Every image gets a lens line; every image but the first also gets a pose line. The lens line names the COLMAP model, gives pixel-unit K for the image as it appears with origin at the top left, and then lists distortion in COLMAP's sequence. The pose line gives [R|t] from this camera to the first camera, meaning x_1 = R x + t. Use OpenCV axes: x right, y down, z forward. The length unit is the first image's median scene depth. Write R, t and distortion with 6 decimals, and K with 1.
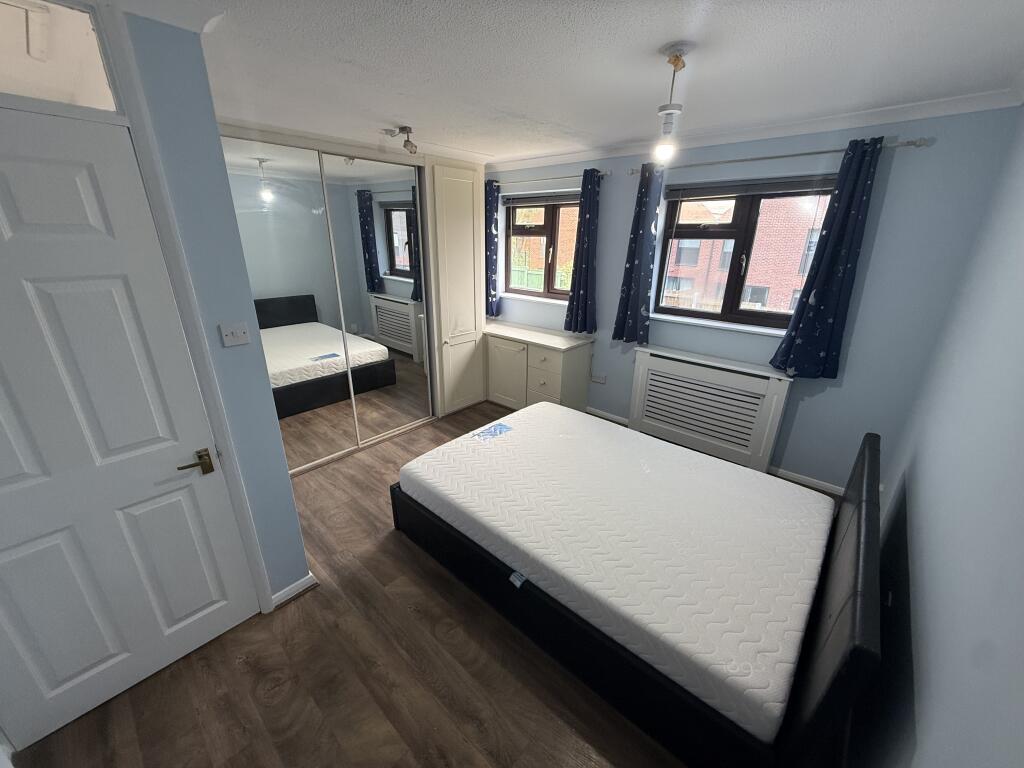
lens RADIAL K [[404.9, 0, 510.8], [0, 404.9, 389.3], [0, 0, 1]] dist [-0.001102, -0.000181]
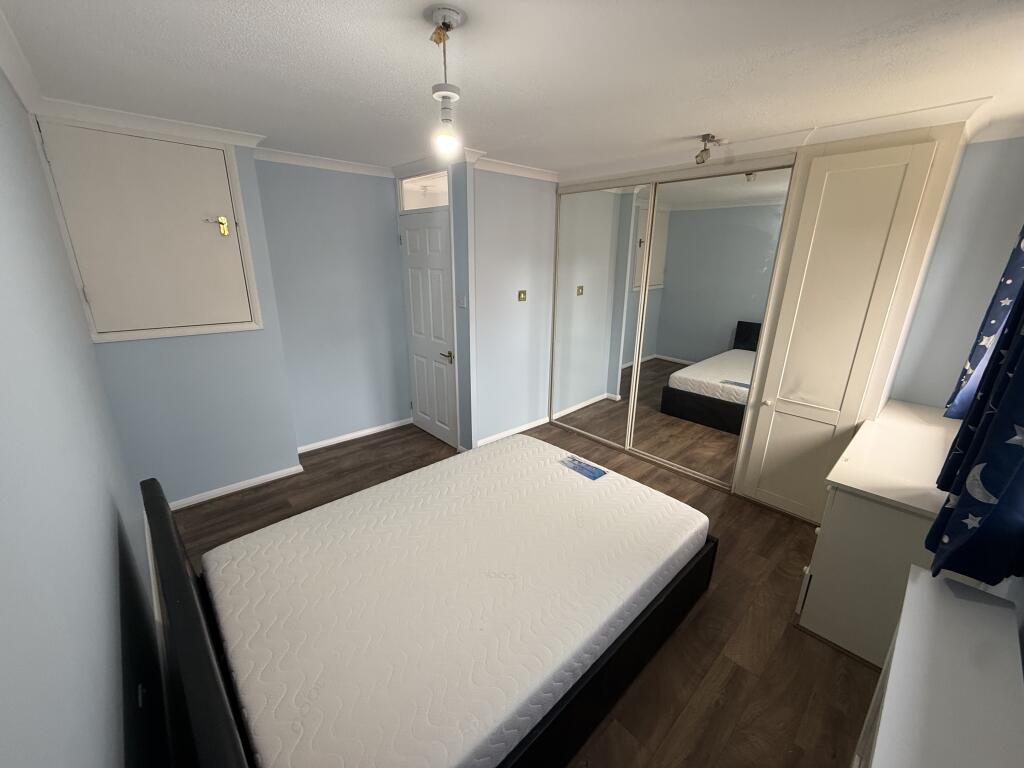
lens RADIAL K [[407.9, 0, 509.1], [0, 407.9, 383.4], [0, 0, 1]] dist [-0.003295, -0.000517]
pose [[-0.095795, 0.288052, -0.952811, 0.632343], [-0.360784, 0.882078, 0.302941, -0.224691], [0.927717, 0.372779, 0.019426, 0.622948]]
